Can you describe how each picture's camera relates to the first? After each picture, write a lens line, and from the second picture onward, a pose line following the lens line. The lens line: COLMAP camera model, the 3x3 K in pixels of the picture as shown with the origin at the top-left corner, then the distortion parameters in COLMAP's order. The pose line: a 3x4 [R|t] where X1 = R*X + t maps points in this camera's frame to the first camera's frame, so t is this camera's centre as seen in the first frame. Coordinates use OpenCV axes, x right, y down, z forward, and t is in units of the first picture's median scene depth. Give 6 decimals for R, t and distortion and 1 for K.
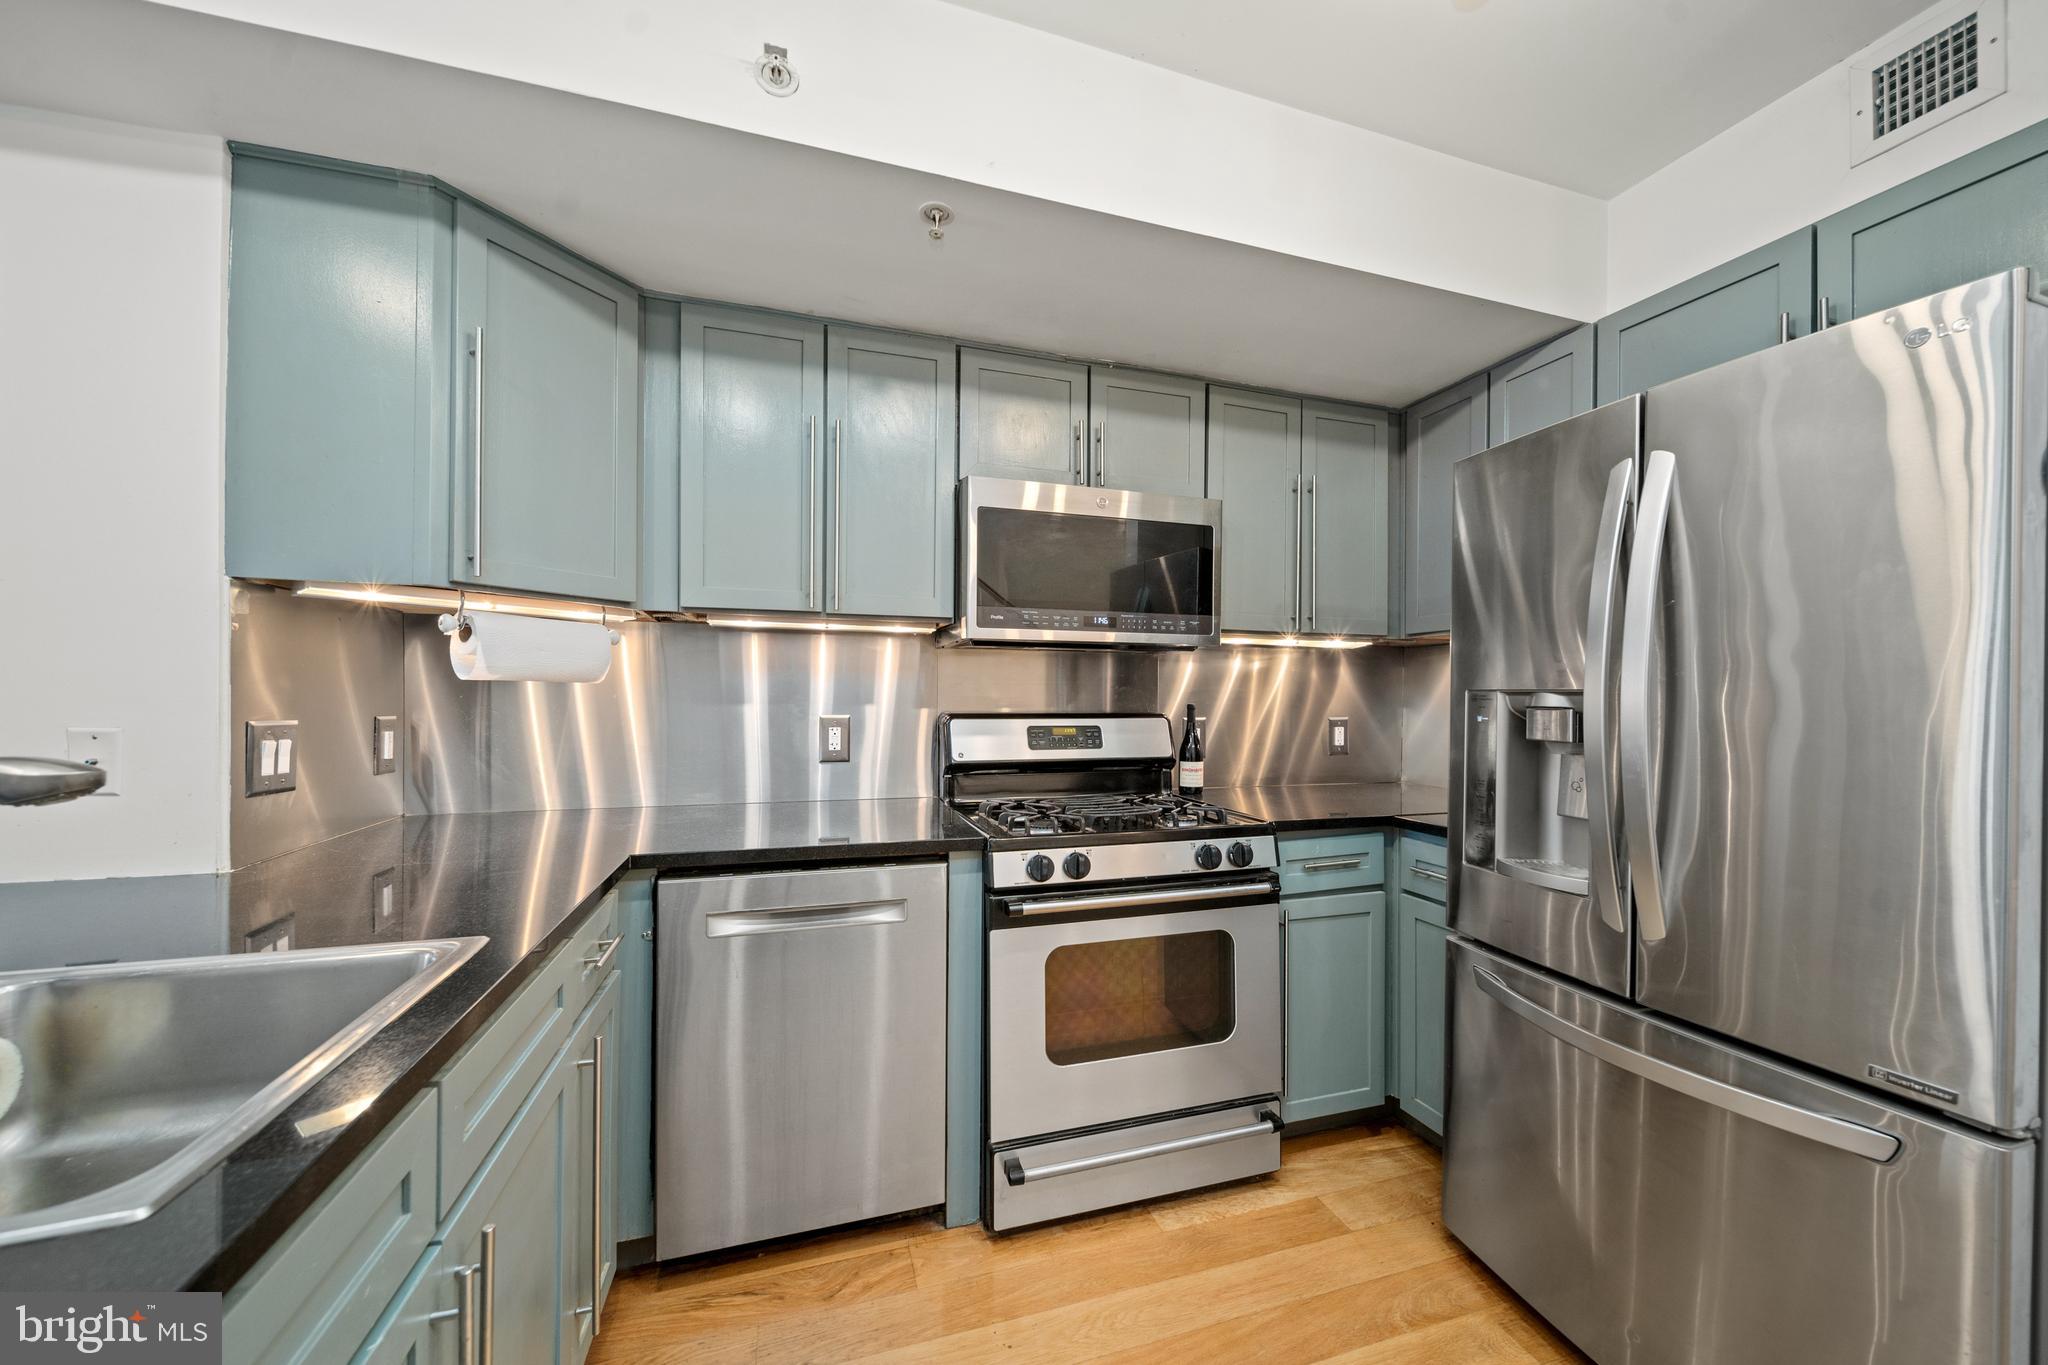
lens RADIAL K [[732.1, 0, 1035.5], [0, 732.1, 690.8], [0, 0, 1]] dist [-0.001610, -0.001451]
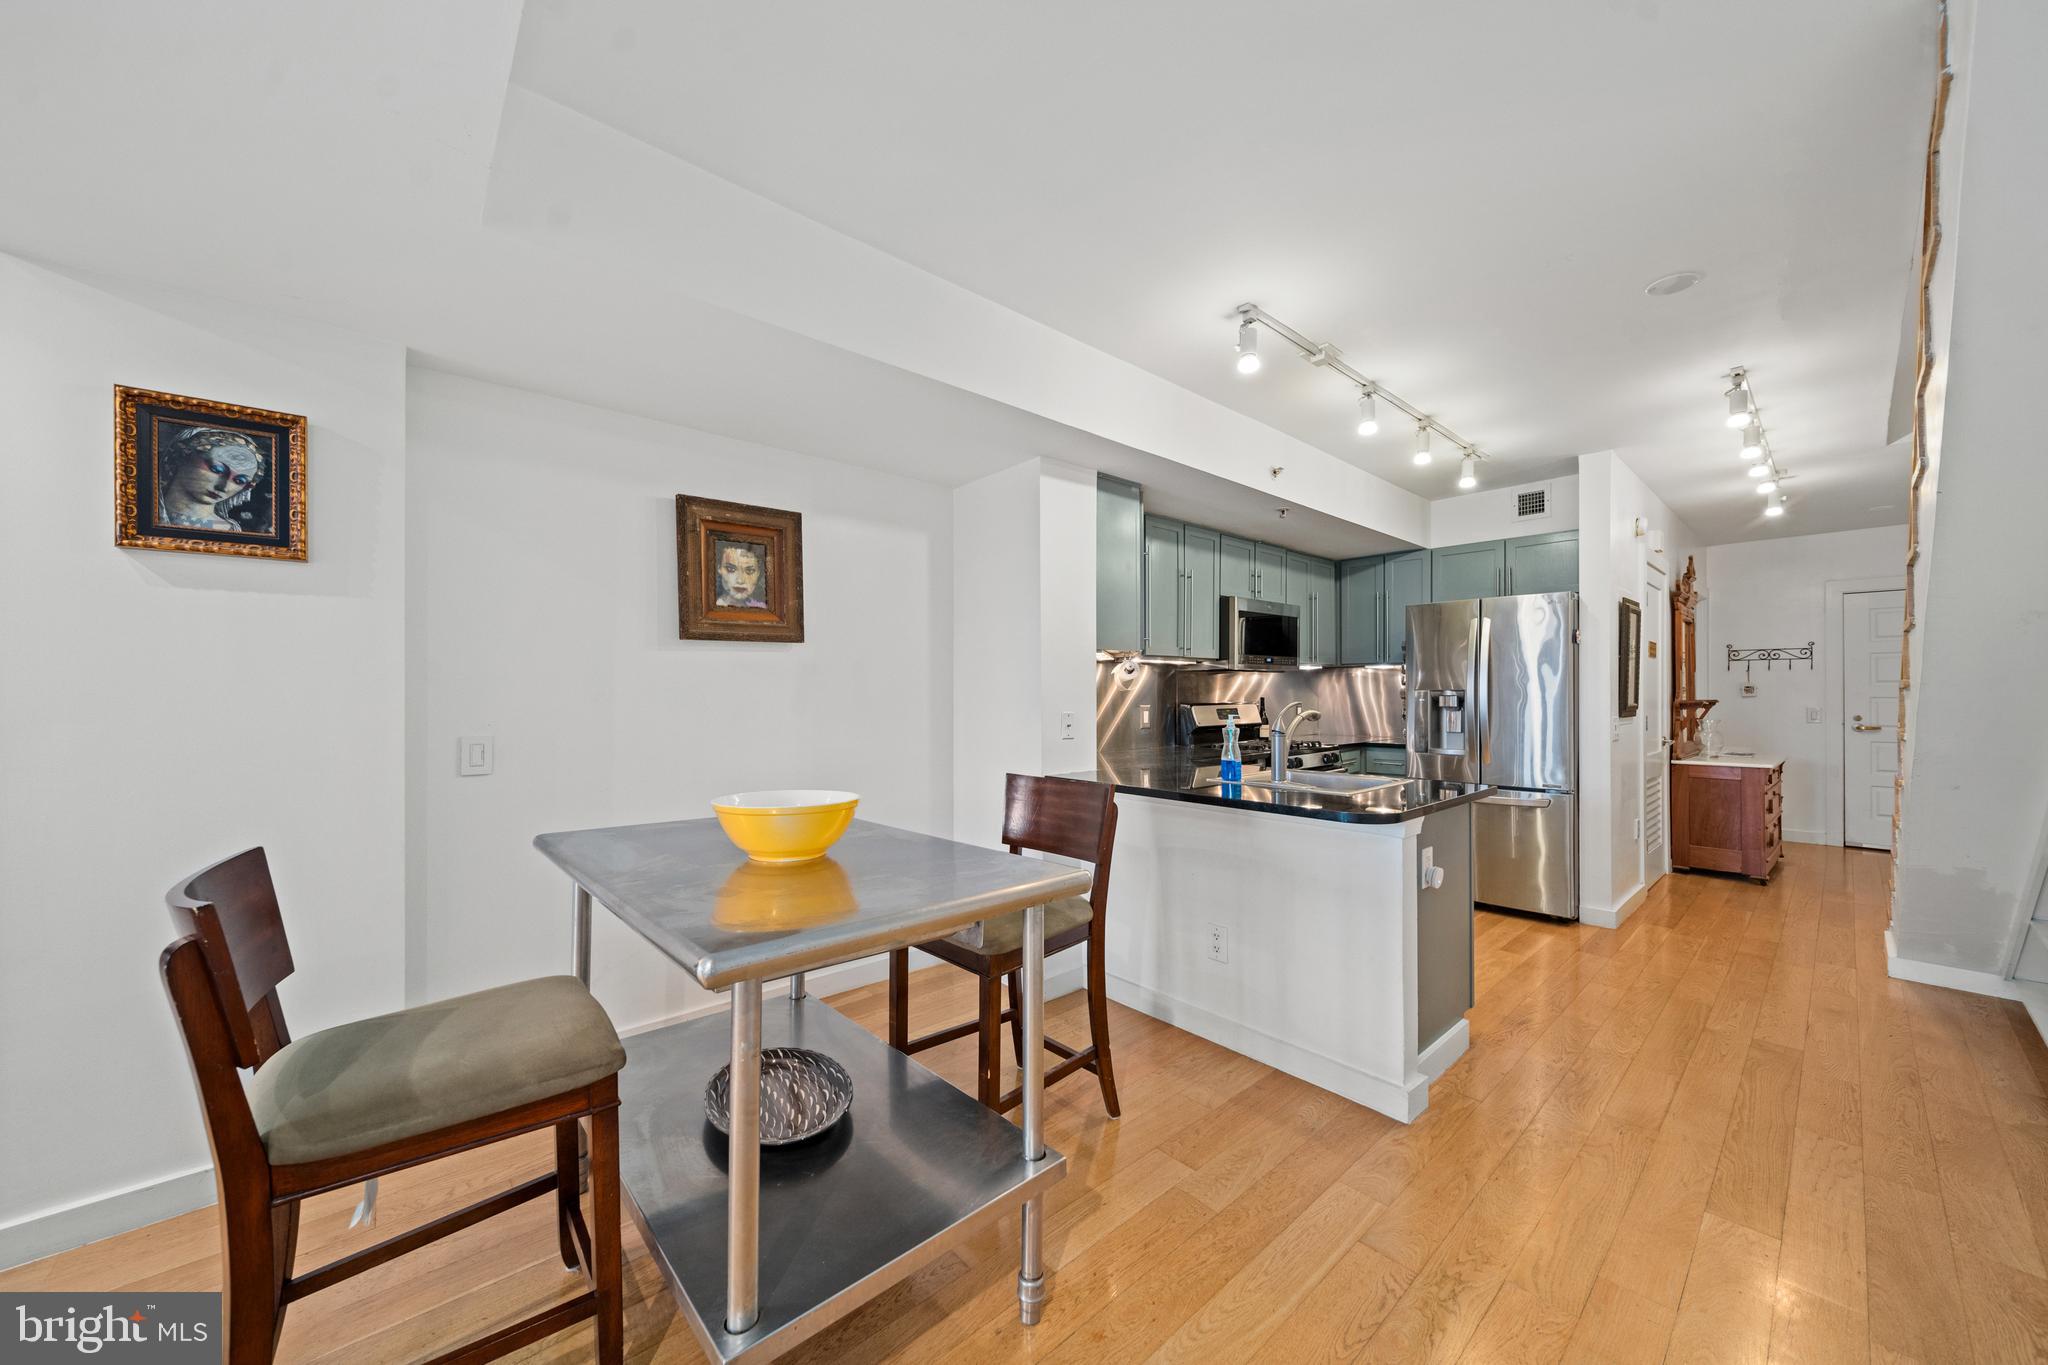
lens RADIAL K [[732.1, 0, 1018.4], [0, 732.1, 688.4], [0, 0, 1]] dist [-0.001610, -0.001451]
pose [[0.915153, -0.010421, 0.402973, -1.678040], [0.010796, 0.999941, 0.001340, -0.022753], [-0.402963, 0.003124, 0.915211, -0.819143]]
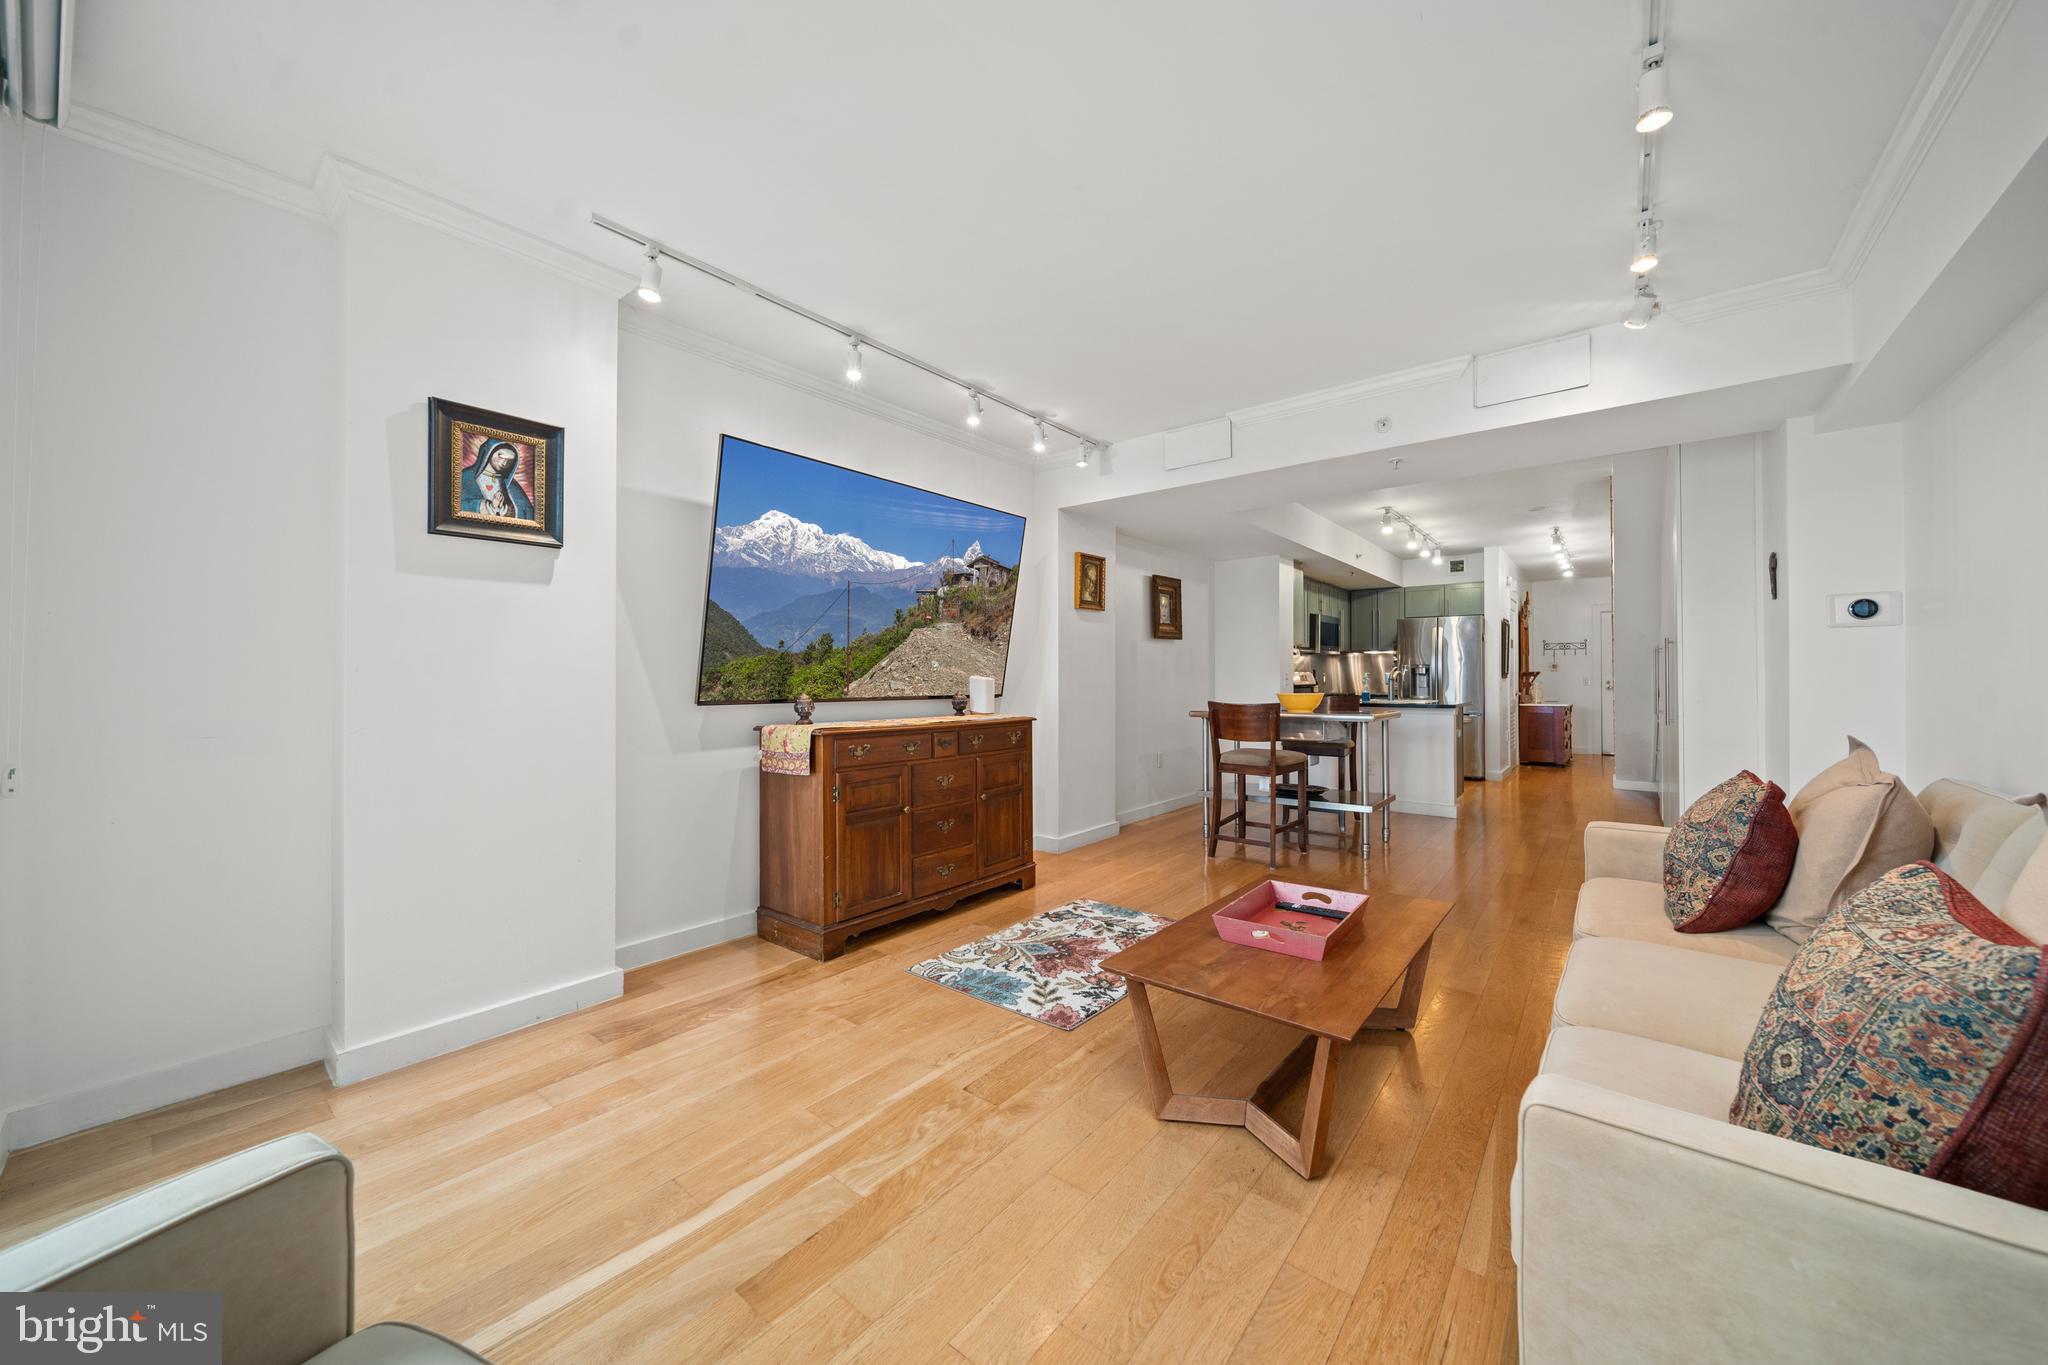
lens RADIAL K [[732.1, 0, 1024.3], [0, 732.1, 669.8], [0, 0, 1]] dist [-0.001610, -0.001451]
pose [[0.833474, -0.006848, 0.552516, -3.979812], [0.010476, 0.999939, -0.003410, 0.022366], [-0.552459, 0.008630, 0.833495, -1.621452]]
